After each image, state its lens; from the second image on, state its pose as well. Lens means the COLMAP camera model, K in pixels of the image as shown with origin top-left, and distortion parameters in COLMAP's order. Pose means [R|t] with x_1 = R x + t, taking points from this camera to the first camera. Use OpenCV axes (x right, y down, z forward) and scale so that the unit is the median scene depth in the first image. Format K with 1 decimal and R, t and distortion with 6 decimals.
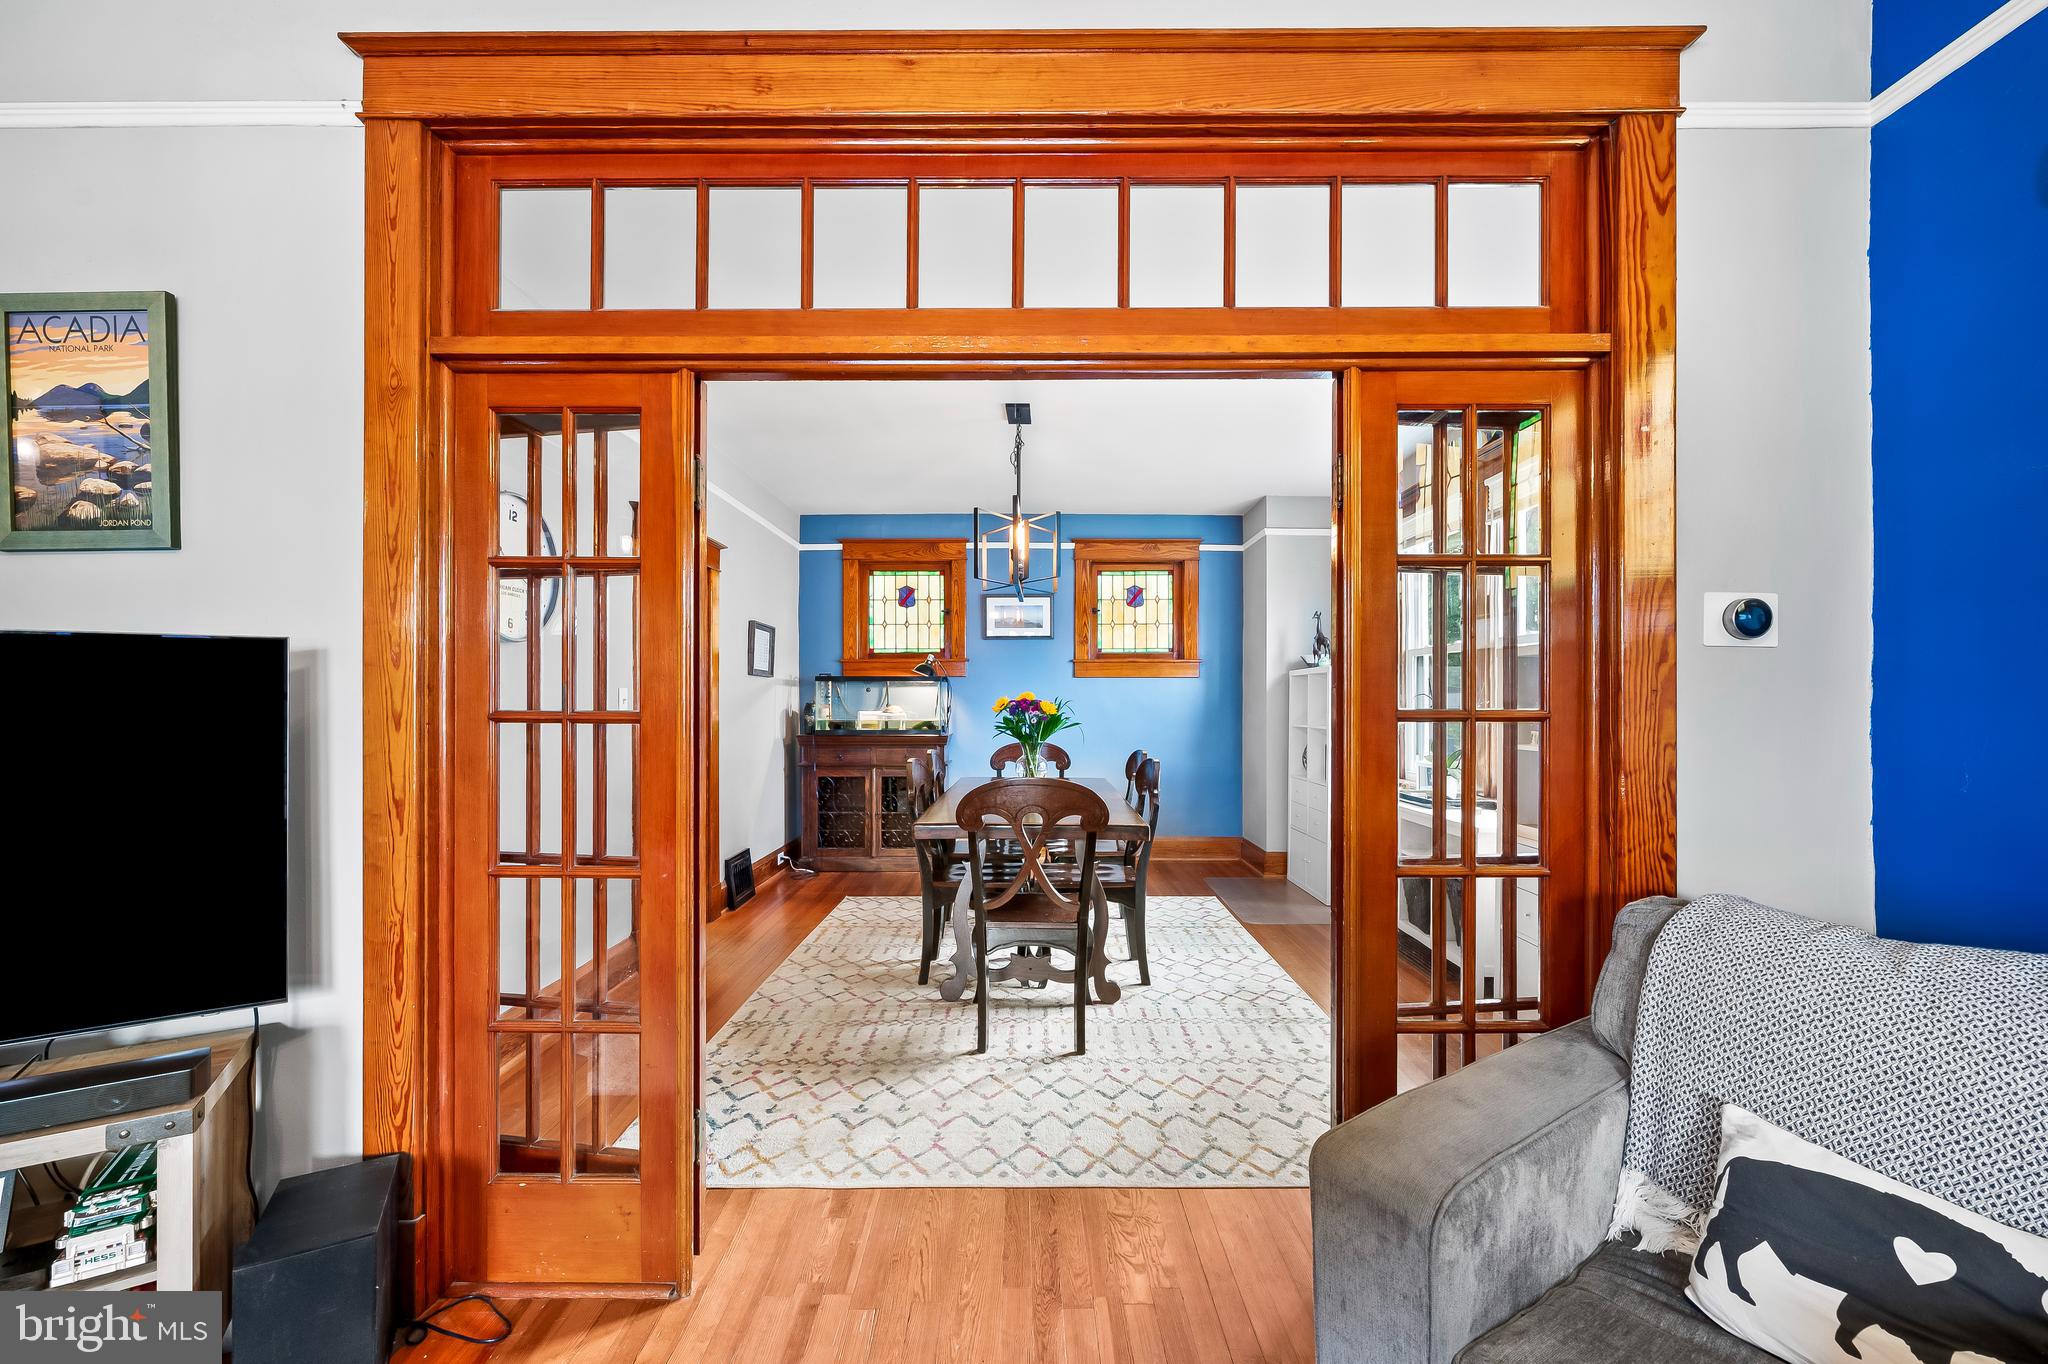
lens RADIAL K [[838.4, 0, 1013.9], [0, 838.4, 699.6], [0, 0, 1]] dist [-0.001738, -0.000534]
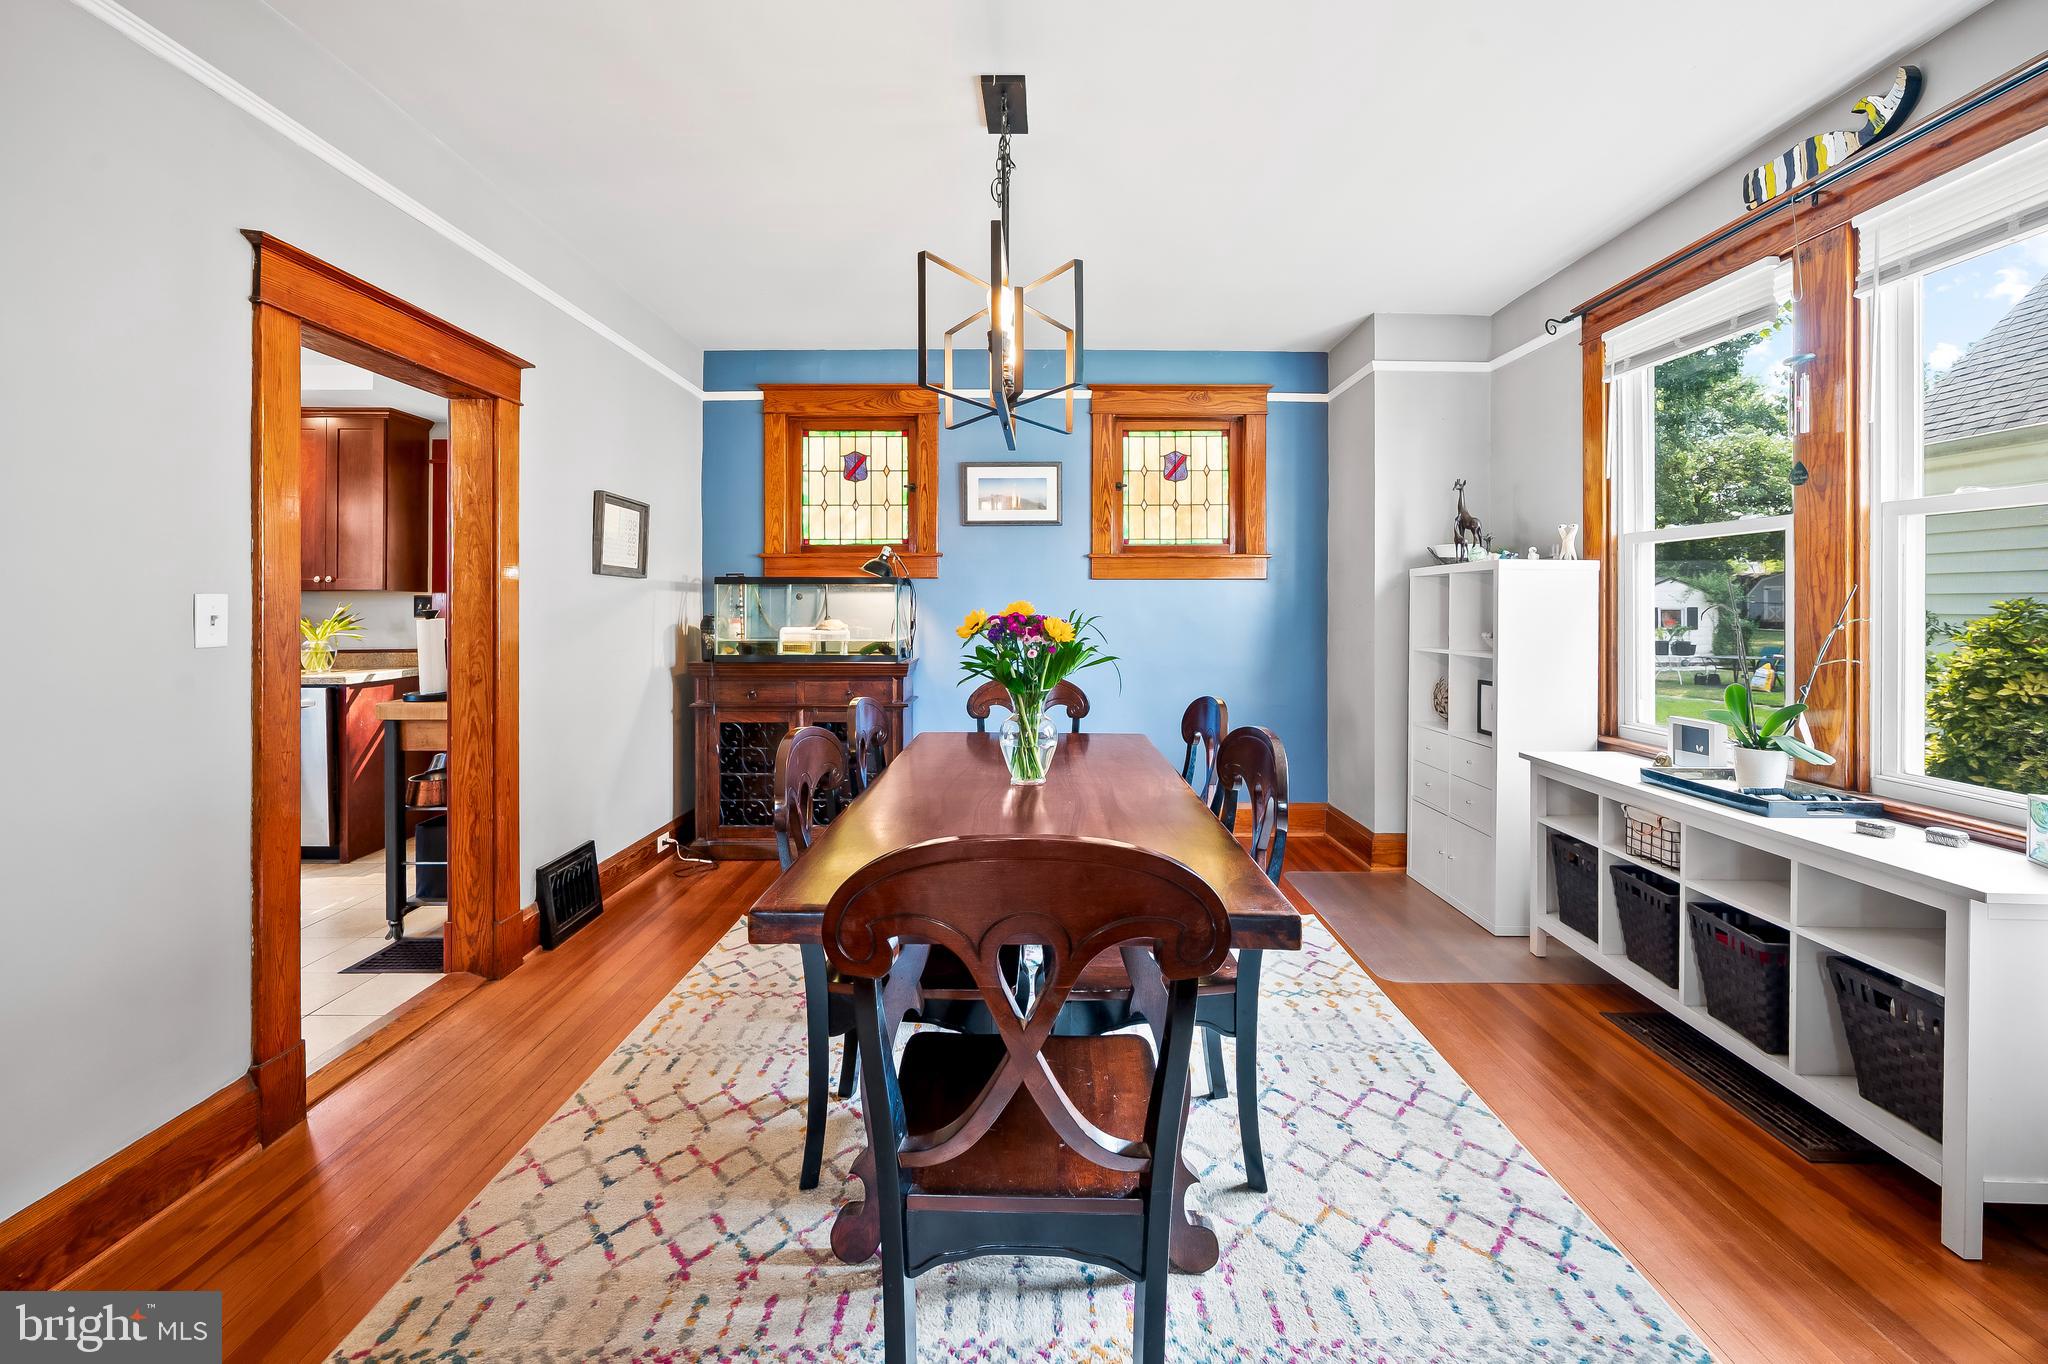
lens RADIAL K [[838.4, 0, 1008.0], [0, 838.4, 611.8], [0, 0, 1]] dist [-0.001738, -0.000534]
pose [[0.999964, 0.000505, -0.008489, 0.009057], [-0.000469, 0.999991, 0.004245, -0.002429], [0.008491, -0.004241, 0.999955, 0.328807]]
